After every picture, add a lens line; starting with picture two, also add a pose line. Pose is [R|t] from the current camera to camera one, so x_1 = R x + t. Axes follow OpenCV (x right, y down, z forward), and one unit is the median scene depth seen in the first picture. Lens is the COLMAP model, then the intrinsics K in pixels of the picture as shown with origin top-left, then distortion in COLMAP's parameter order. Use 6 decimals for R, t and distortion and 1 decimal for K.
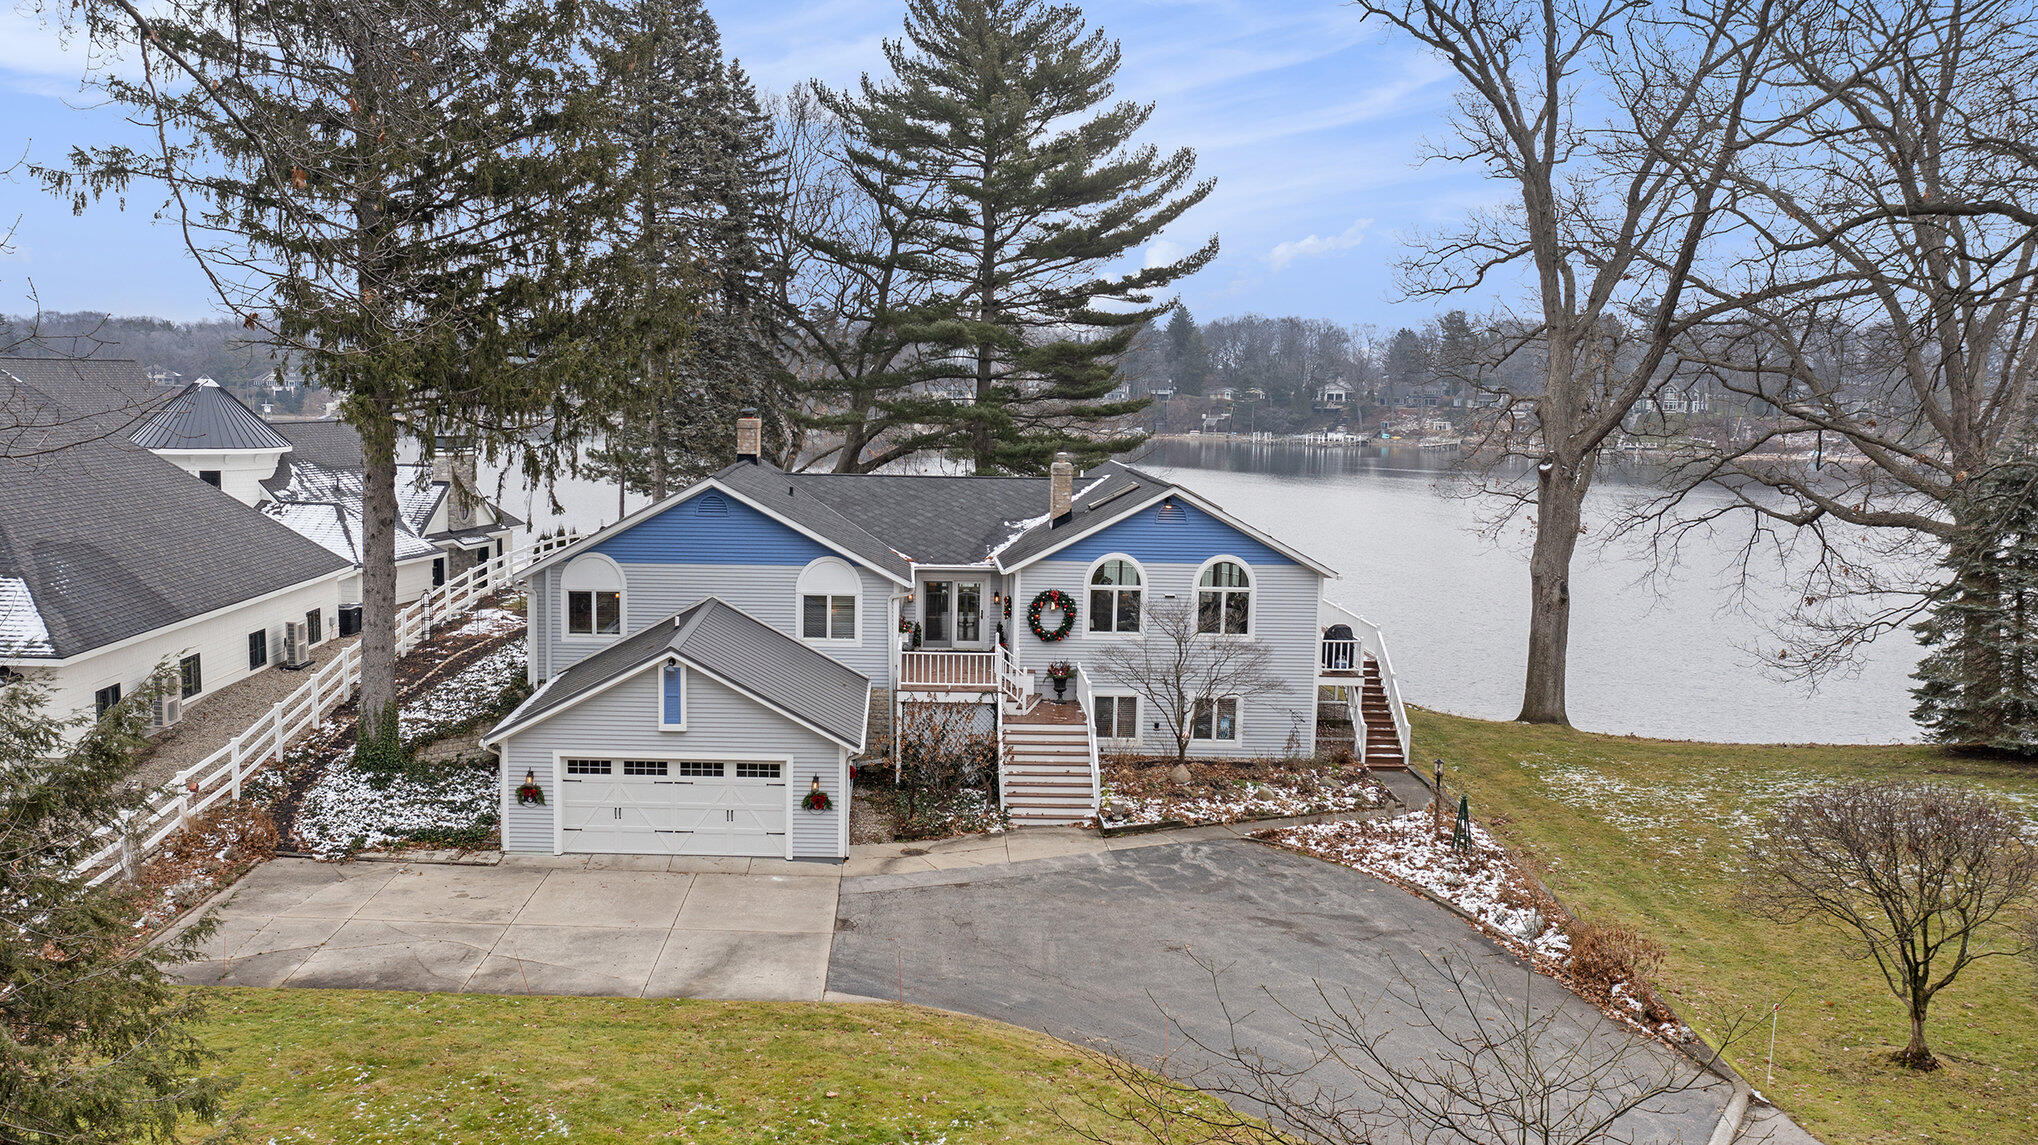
lens RADIAL K [[1640.8, 0, 963.4], [0, 1640.8, 530.0], [0, 0, 1]] dist [-0.017865, -0.002981]
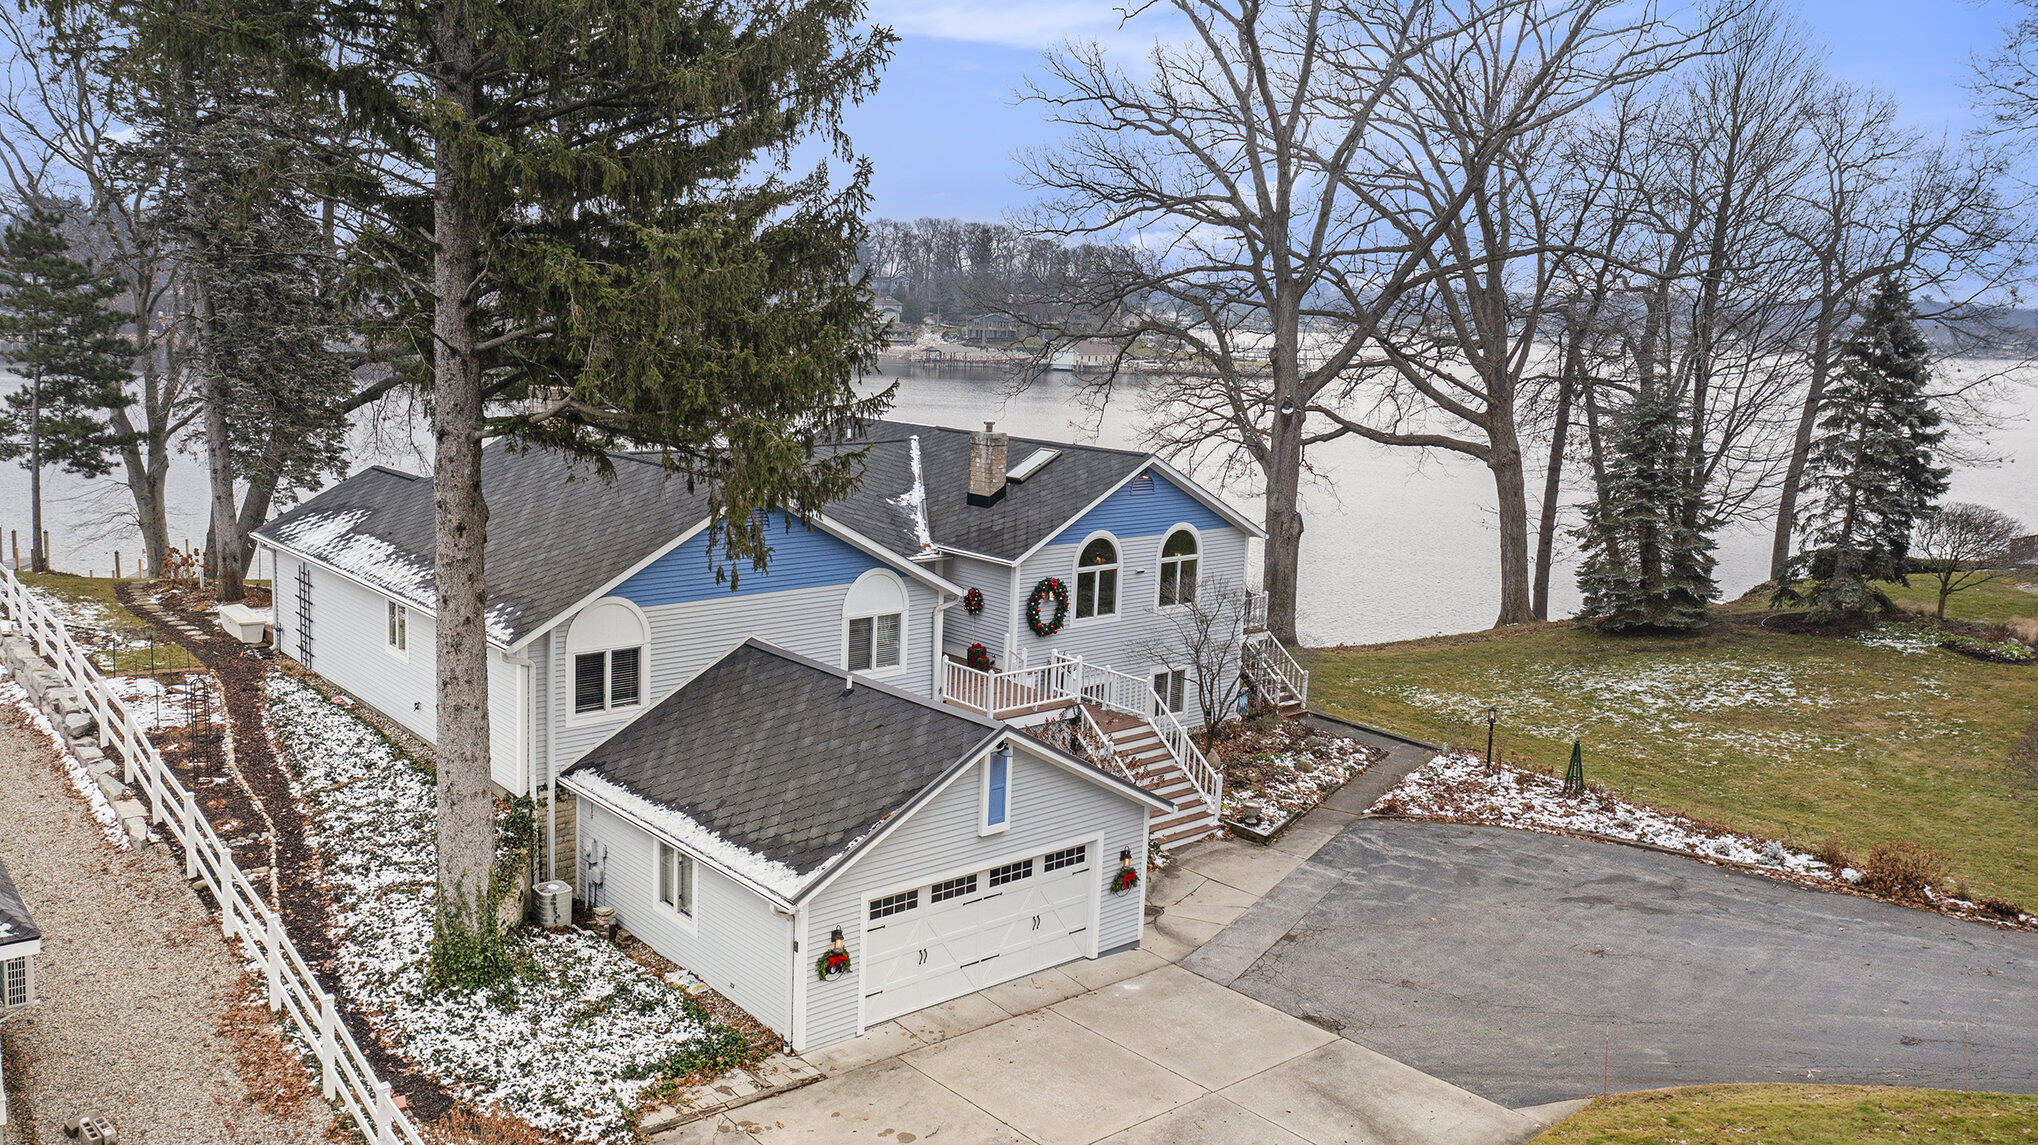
lens RADIAL K [[1577.3, 0, 1088.4], [0, 1577.3, 493.6], [0, 0, 1]] dist [-0.022322, -0.001927]
pose [[0.767187, -0.069209, 0.637678, -0.594502], [0.037621, 0.997306, 0.062979, -0.078673], [-0.640319, -0.024326, 0.767724, 0.409921]]
